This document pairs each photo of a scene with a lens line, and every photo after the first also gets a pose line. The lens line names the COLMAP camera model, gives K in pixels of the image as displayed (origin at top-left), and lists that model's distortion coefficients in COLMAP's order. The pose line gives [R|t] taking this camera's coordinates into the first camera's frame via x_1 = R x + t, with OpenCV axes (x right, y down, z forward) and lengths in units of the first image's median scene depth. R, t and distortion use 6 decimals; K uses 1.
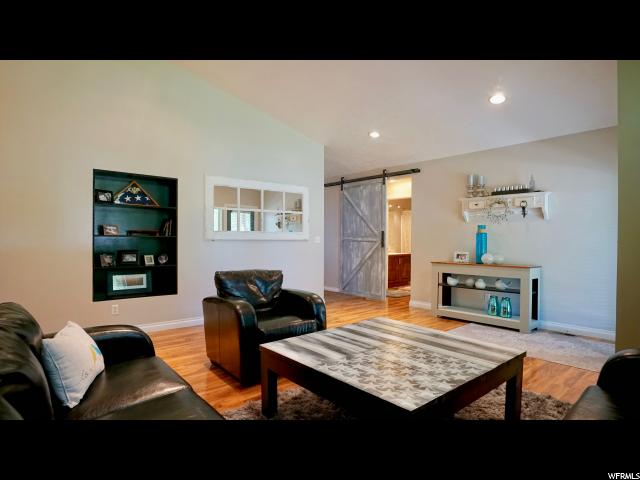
lens RADIAL K [[345.7, 0, 321.6], [0, 345.7, 242.7], [0, 0, 1]] dist [-0.031898, -0.003345]
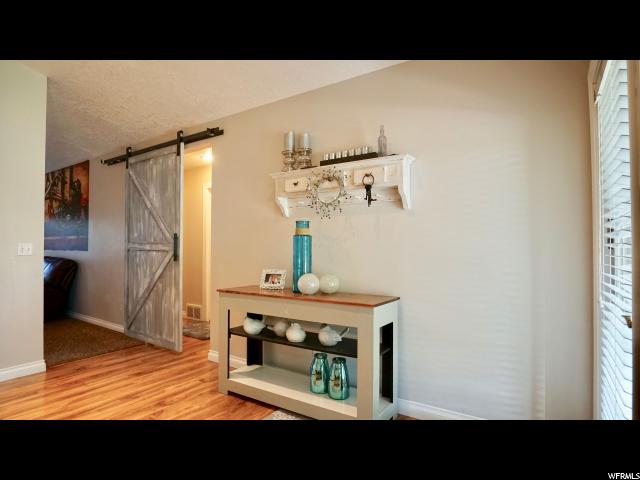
lens RADIAL K [[345.7, 0, 332.3], [0, 345.7, 240.3], [0, 0, 1]] dist [-0.031898, -0.003345]
pose [[0.963513, 0.002533, 0.267650, 0.350439], [0.005297, 0.999579, -0.028528, -0.004688], [-0.267609, 0.028905, 0.963094, 0.446661]]
